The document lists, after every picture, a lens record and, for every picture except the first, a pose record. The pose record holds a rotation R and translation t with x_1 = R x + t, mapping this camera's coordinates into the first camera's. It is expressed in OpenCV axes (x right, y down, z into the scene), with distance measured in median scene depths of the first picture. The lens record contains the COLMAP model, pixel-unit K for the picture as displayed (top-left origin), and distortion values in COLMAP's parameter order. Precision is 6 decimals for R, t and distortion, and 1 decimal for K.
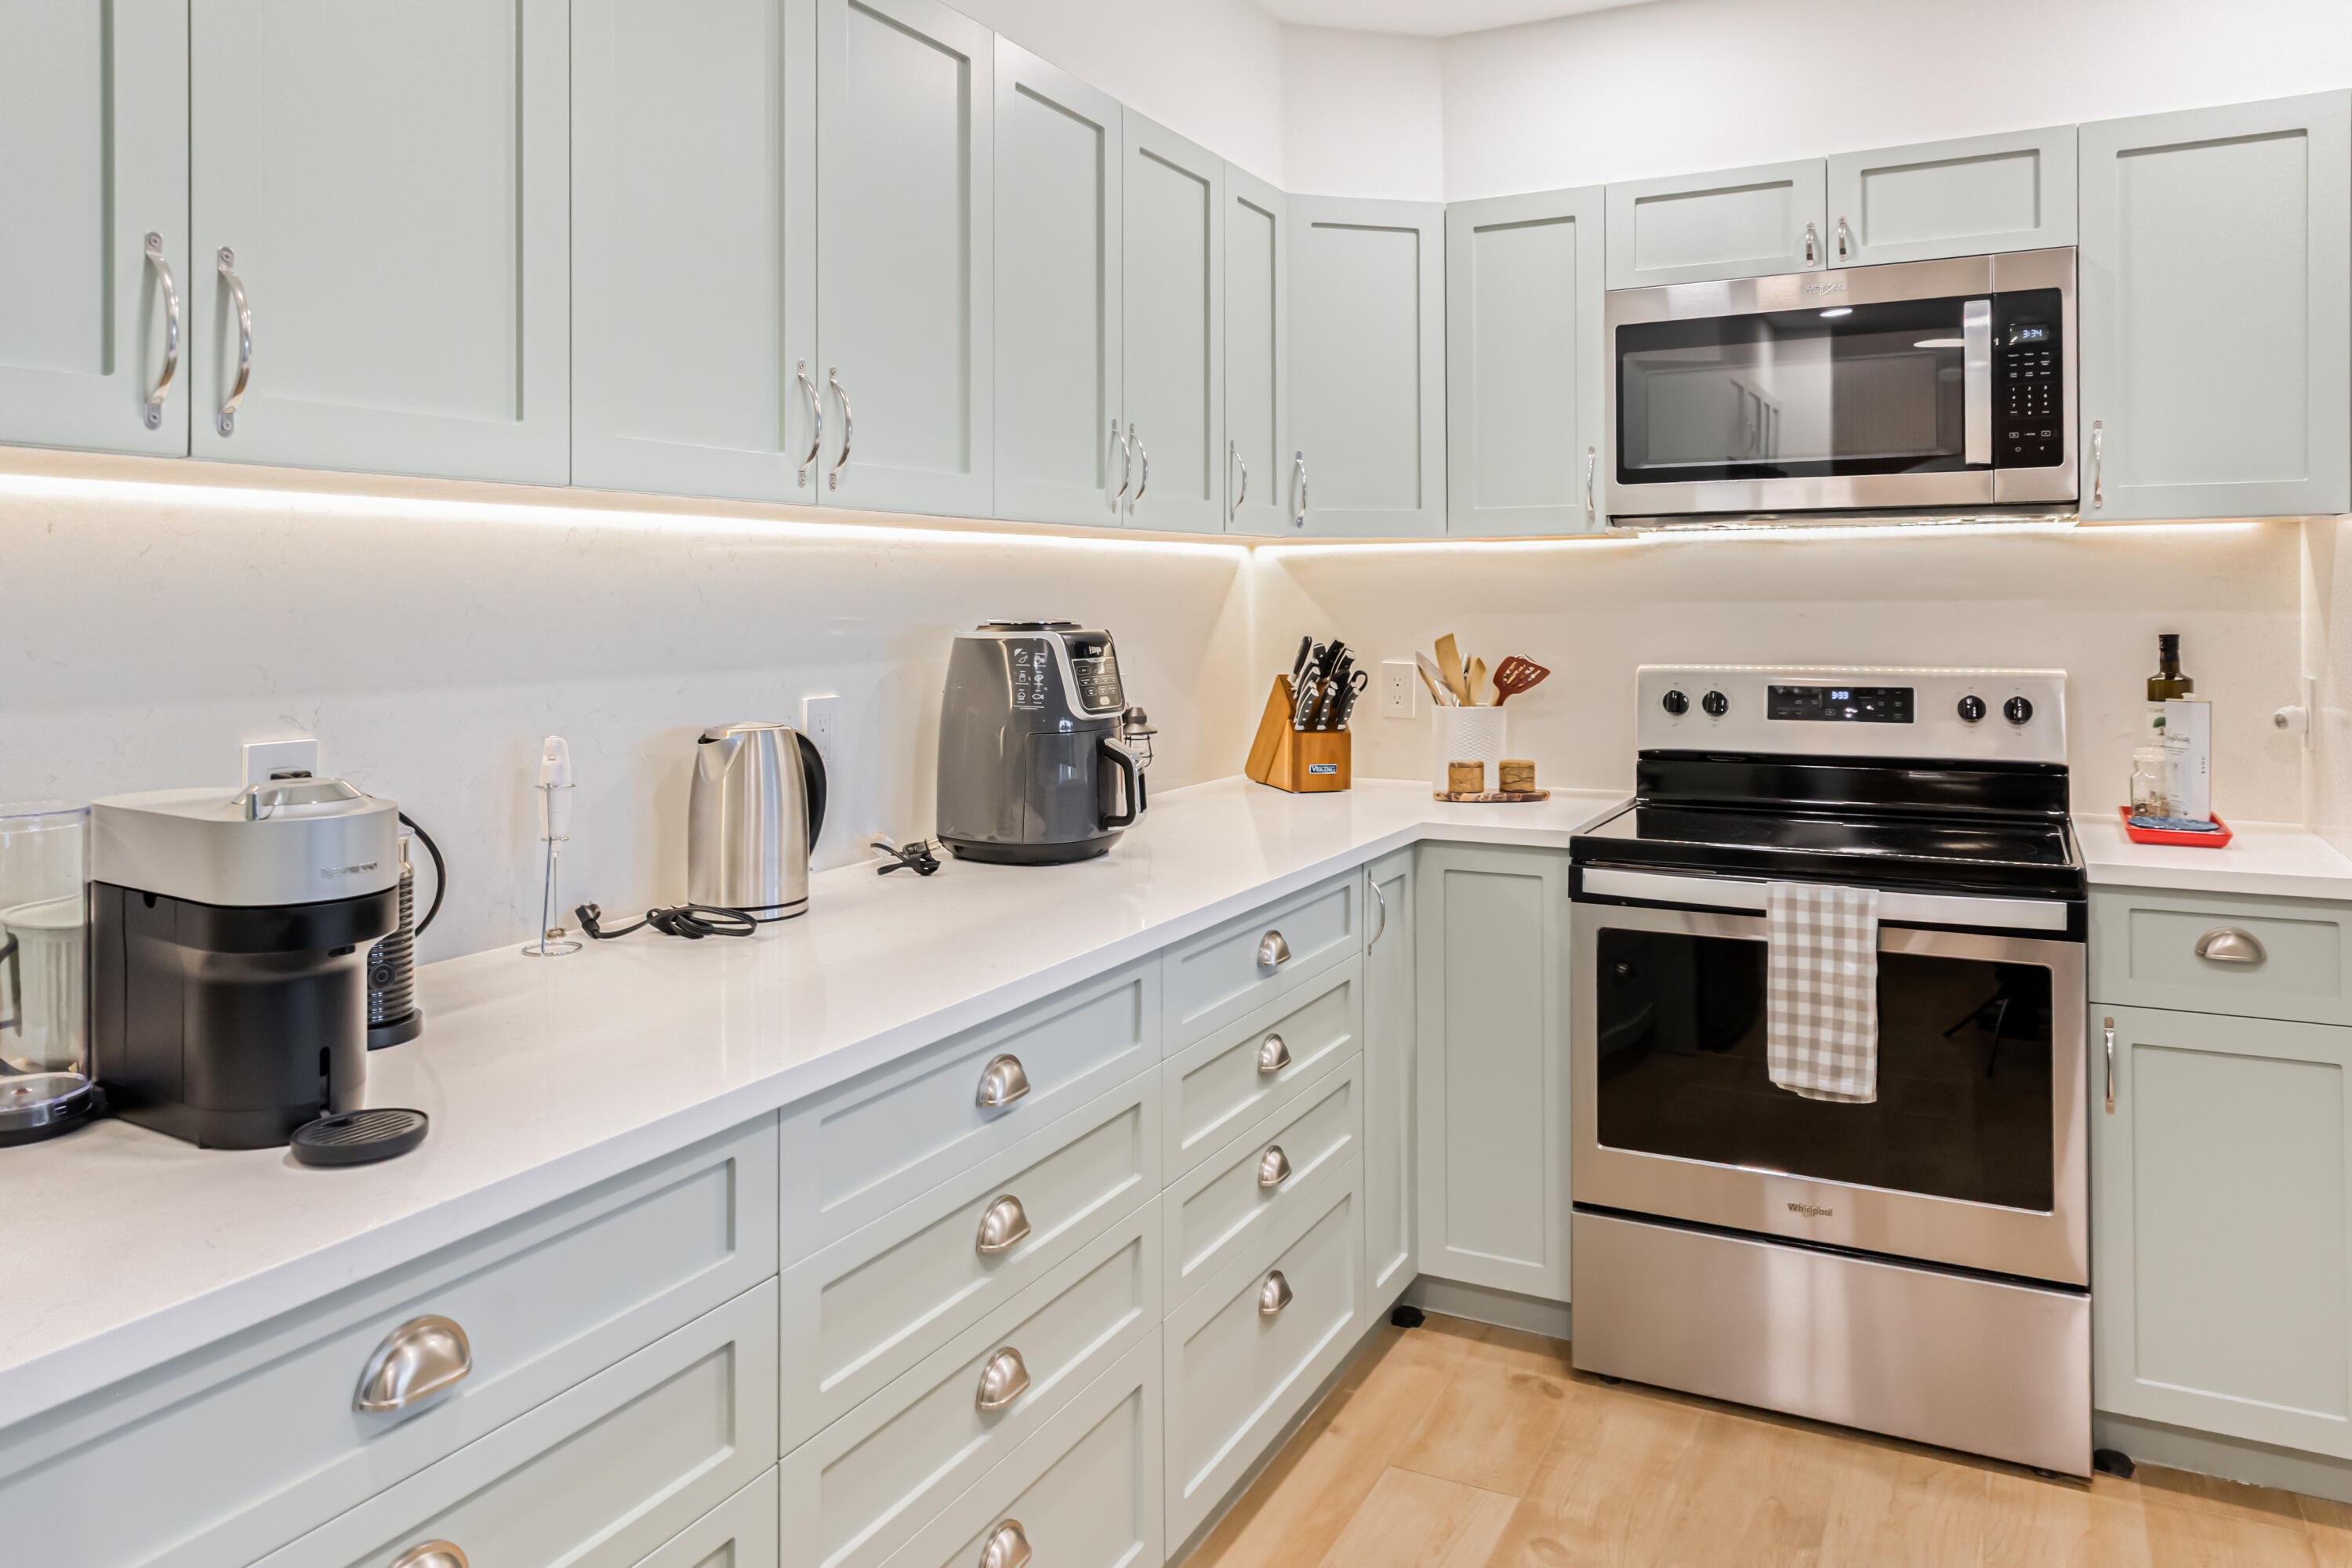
lens RADIAL K [[1591.1, 0, 1175.8], [0, 1591.1, 607.6], [0, 0, 1]] dist [0.002584, 0.000484]
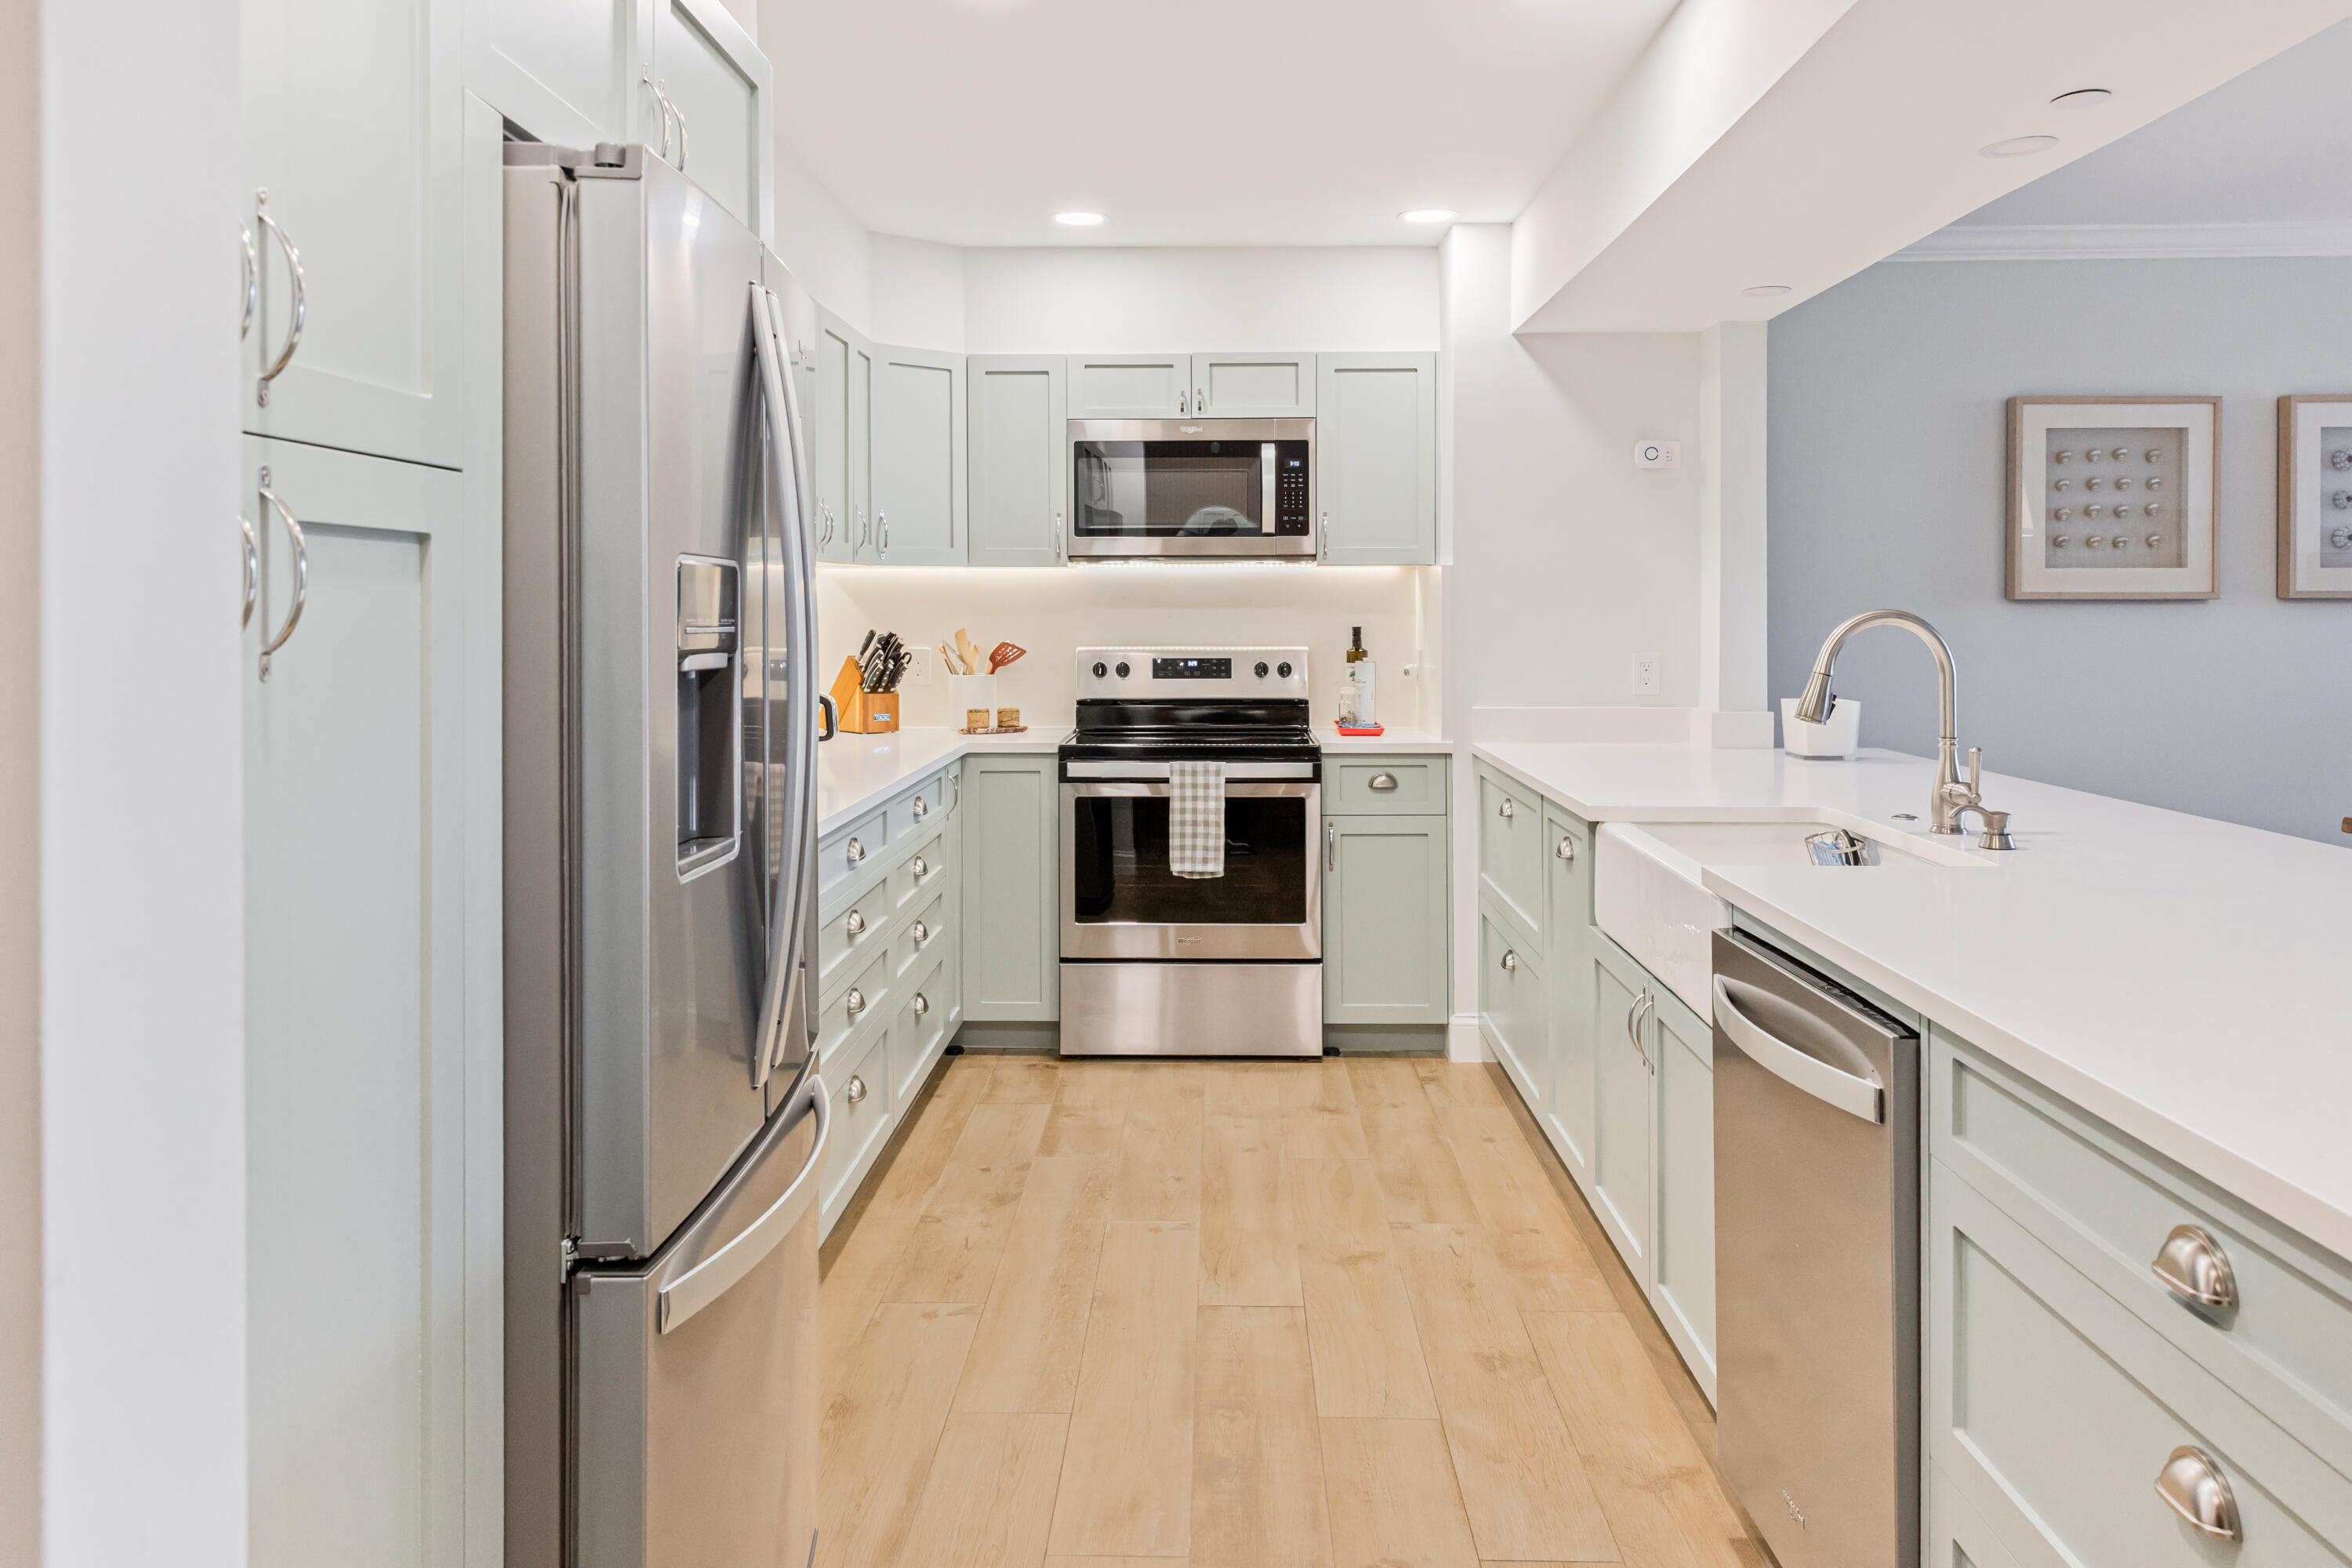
lens RADIAL K [[1617.5, 0, 1176.3], [0, 1617.5, 635.8], [0, 0, 1]] dist [0.014347, -0.000334]
pose [[0.898928, -0.003829, 0.438079, -0.408508], [-0.002339, 0.999906, 0.013541, 0.002339], [-0.438090, -0.013197, 0.898834, -0.629114]]
